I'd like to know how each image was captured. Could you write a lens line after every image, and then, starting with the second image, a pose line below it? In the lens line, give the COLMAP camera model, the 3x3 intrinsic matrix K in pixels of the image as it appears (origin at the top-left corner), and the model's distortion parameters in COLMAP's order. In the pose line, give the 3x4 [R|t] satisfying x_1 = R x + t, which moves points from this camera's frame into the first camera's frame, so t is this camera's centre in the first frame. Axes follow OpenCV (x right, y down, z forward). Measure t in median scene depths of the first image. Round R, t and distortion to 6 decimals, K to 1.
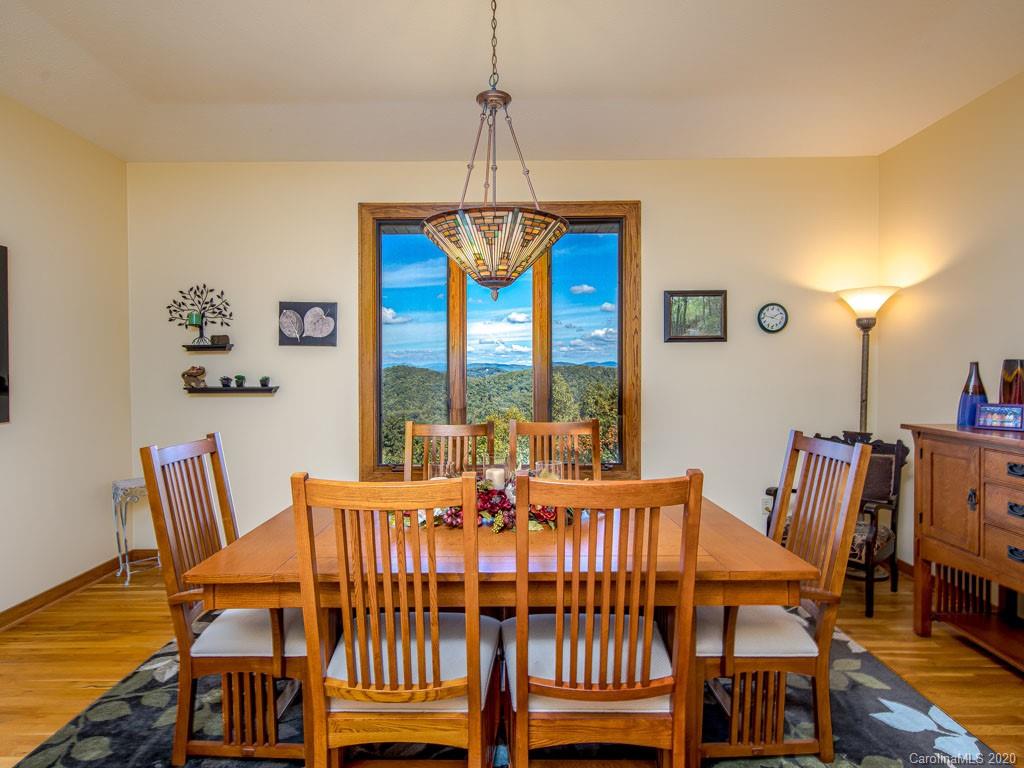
lens RADIAL K [[543.5, 0, 512.0], [0, 543.5, 384.0], [0, 0, 1]] dist [0.025757, -0.001368]
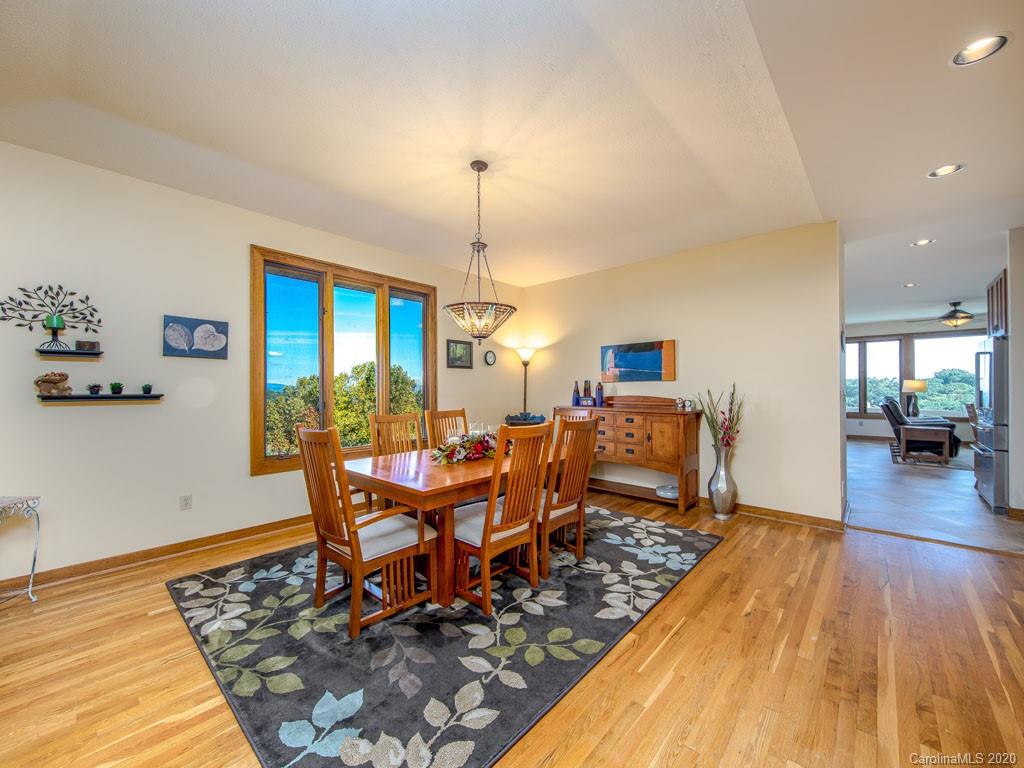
lens RADIAL K [[404.9, 0, 512.0], [0, 404.9, 384.0], [0, 0, 1]] dist [0.001562, 0.000257]
pose [[0.665590, 0.012680, 0.746210, -0.565271], [0.010392, 0.999601, -0.026254, 0.013238], [-0.746245, 0.025229, 0.665193, -0.038223]]
